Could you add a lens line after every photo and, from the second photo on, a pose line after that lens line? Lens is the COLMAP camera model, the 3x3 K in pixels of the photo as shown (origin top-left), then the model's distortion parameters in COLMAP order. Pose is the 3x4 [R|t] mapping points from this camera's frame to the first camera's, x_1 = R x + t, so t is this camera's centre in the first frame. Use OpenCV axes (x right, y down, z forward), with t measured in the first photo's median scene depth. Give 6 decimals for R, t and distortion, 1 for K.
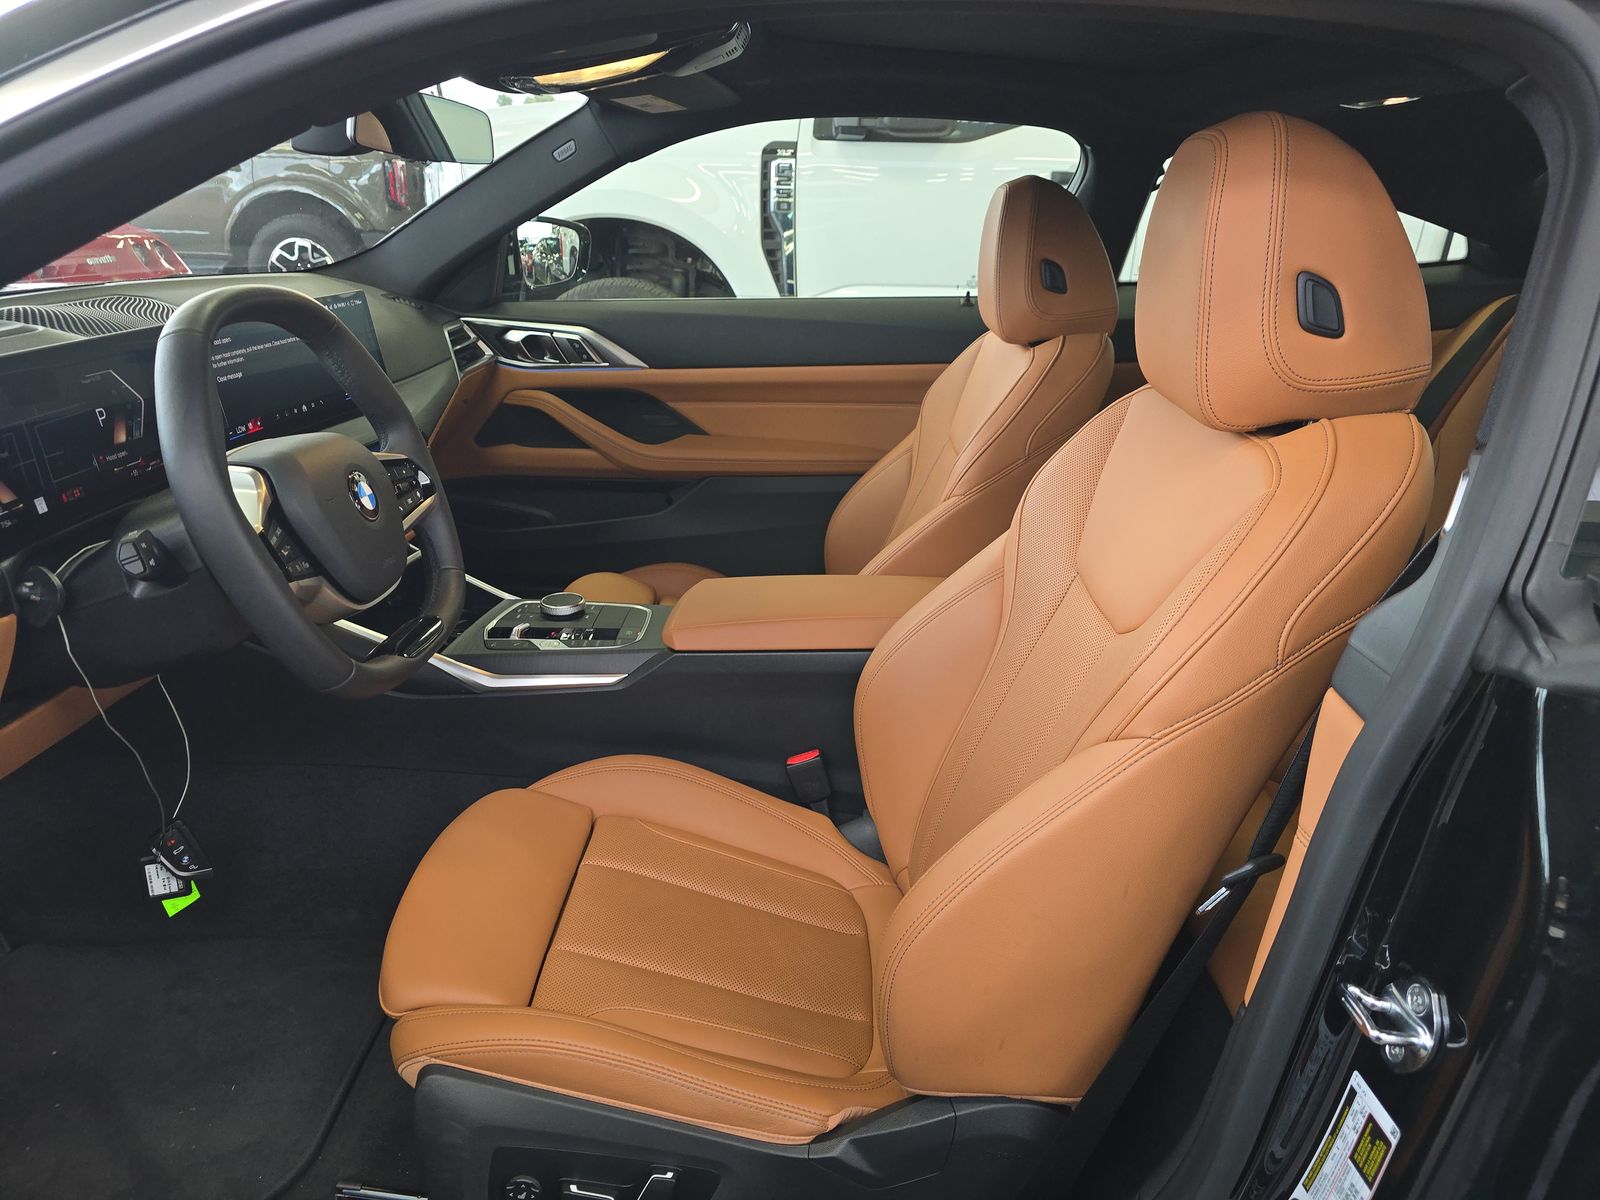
lens RADIAL K [[1065.6, 0, 797.3], [0, 1065.6, 610.2], [0, 0, 1]] dist [0.125095, -0.161213]
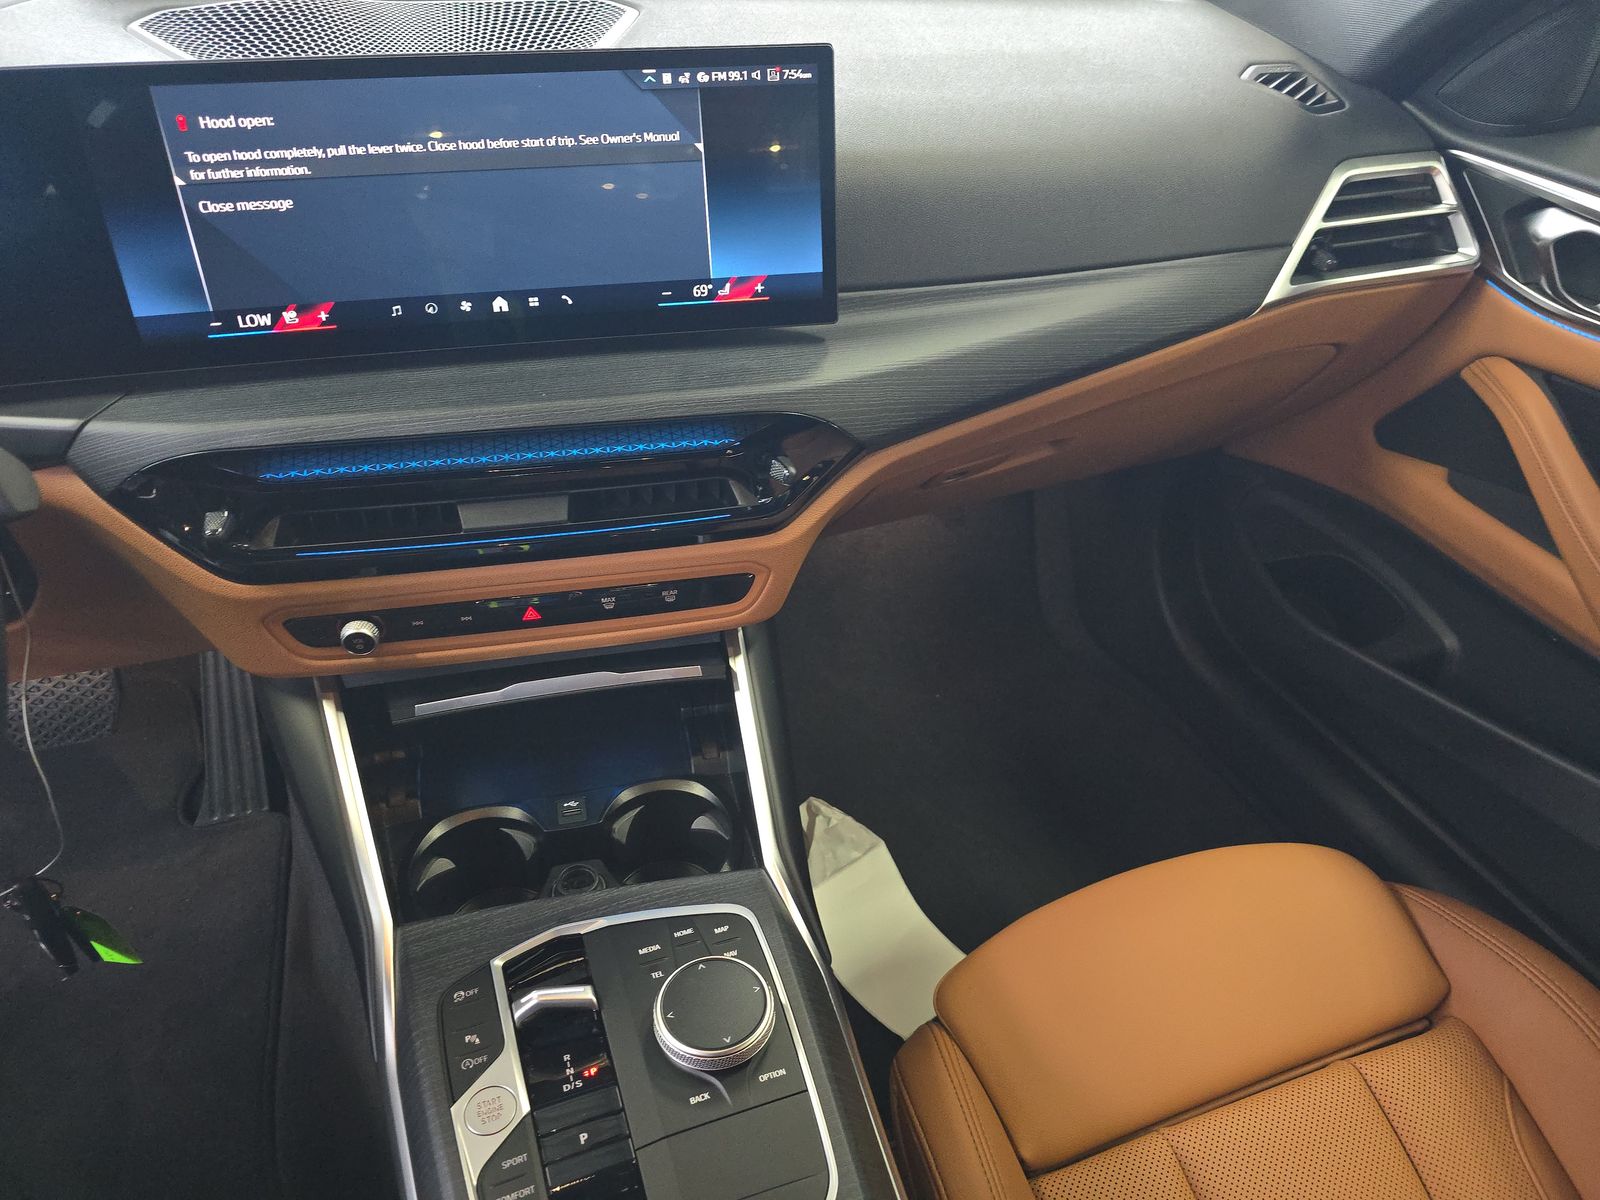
lens RADIAL K [[1064.3, 0, 800.0], [0, 1064.3, 600.0], [0, 0, 1]] dist [0.004874, -0.020407]
pose [[0.354068, 0.518542, -0.778299, -0.004013], [-0.341447, 0.846437, 0.408606, -0.208599], [0.870660, 0.121074, 0.476751, 0.628576]]
